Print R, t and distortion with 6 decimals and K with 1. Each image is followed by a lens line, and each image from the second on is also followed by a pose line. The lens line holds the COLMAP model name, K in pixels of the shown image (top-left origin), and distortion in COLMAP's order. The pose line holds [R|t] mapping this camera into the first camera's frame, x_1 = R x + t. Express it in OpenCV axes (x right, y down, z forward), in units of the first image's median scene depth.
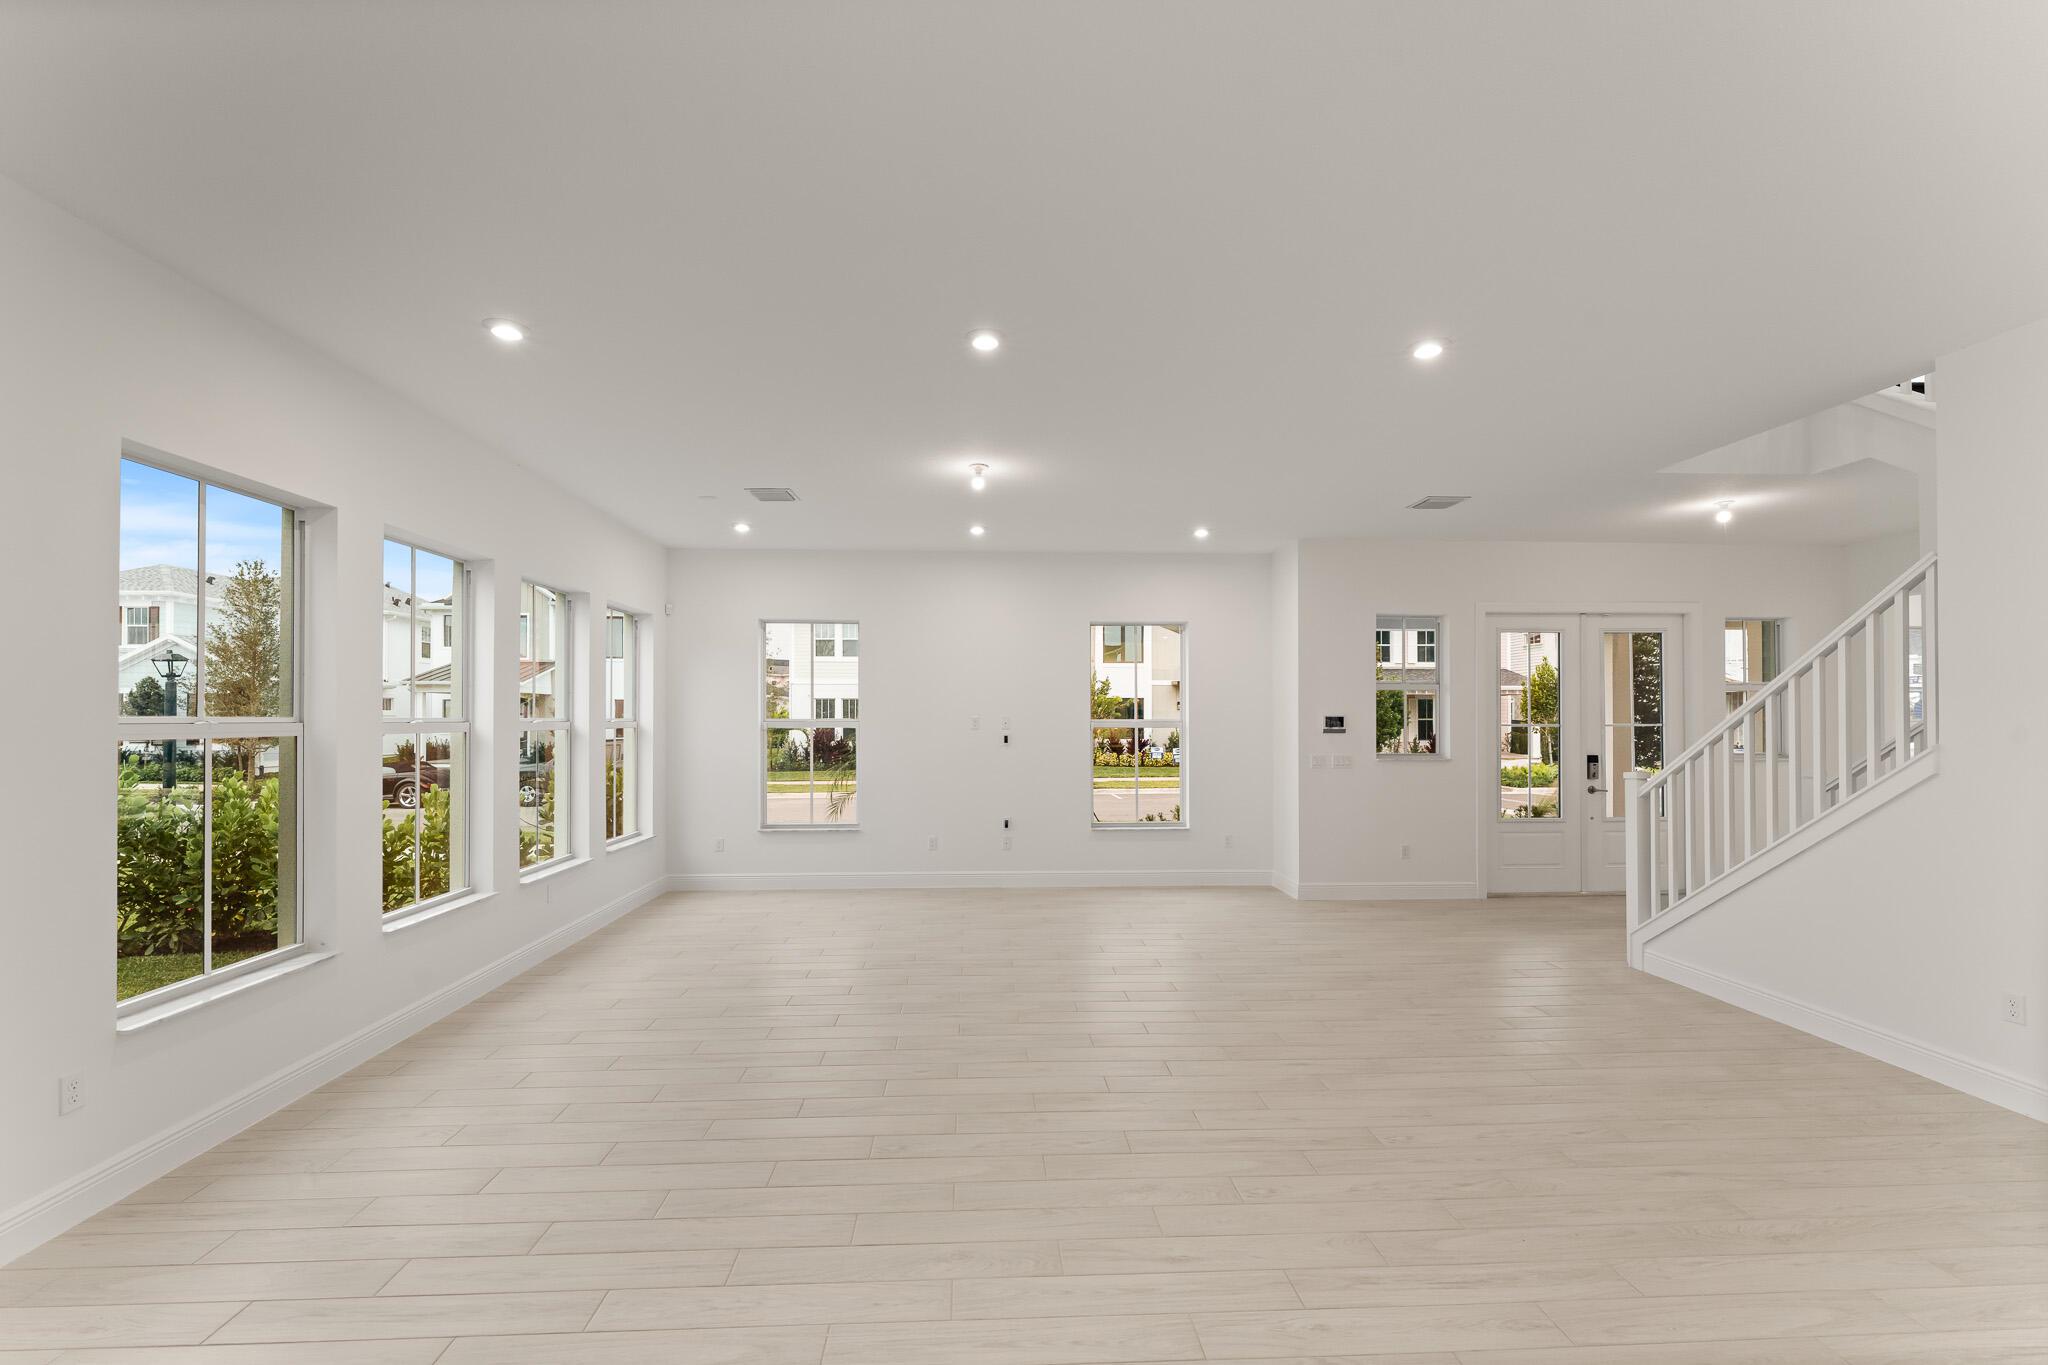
lens RADIAL K [[813.9, 0, 1024.0], [0, 813.9, 682.5], [0, 0, 1]] dist [0.000375, -0.000050]
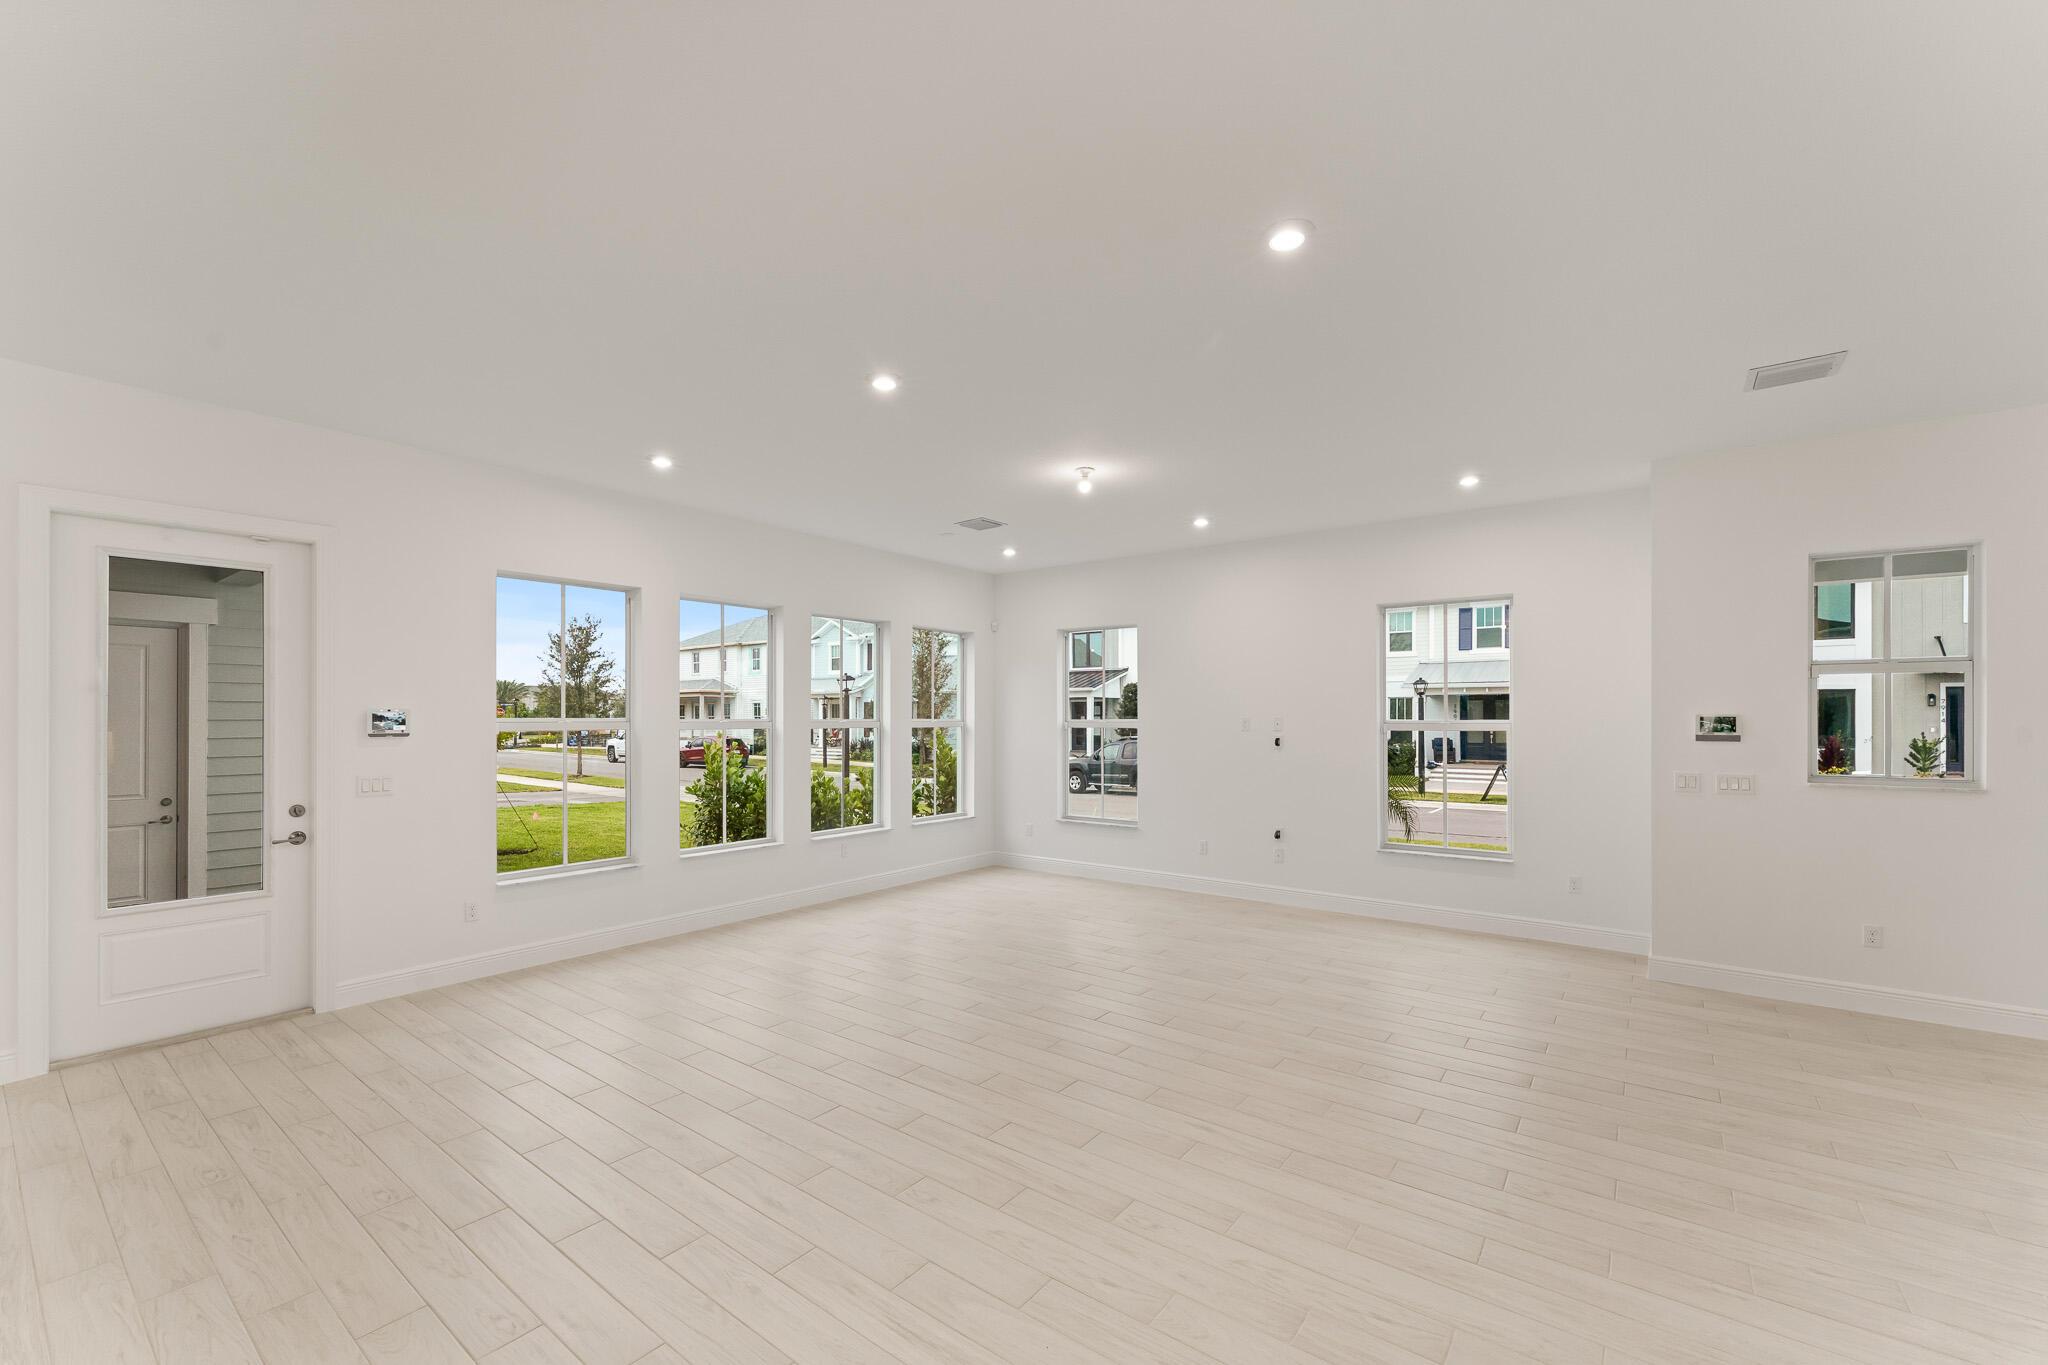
lens RADIAL K [[825.4, 0, 1025.4], [0, 825.4, 694.4], [0, 0, 1]] dist [0.000011, -0.000057]
pose [[0.767307, -0.019276, -0.640990, 0.382870], [0.028630, 0.999581, 0.004212, 0.004589], [0.640640, -0.021584, 0.767538, 0.117156]]
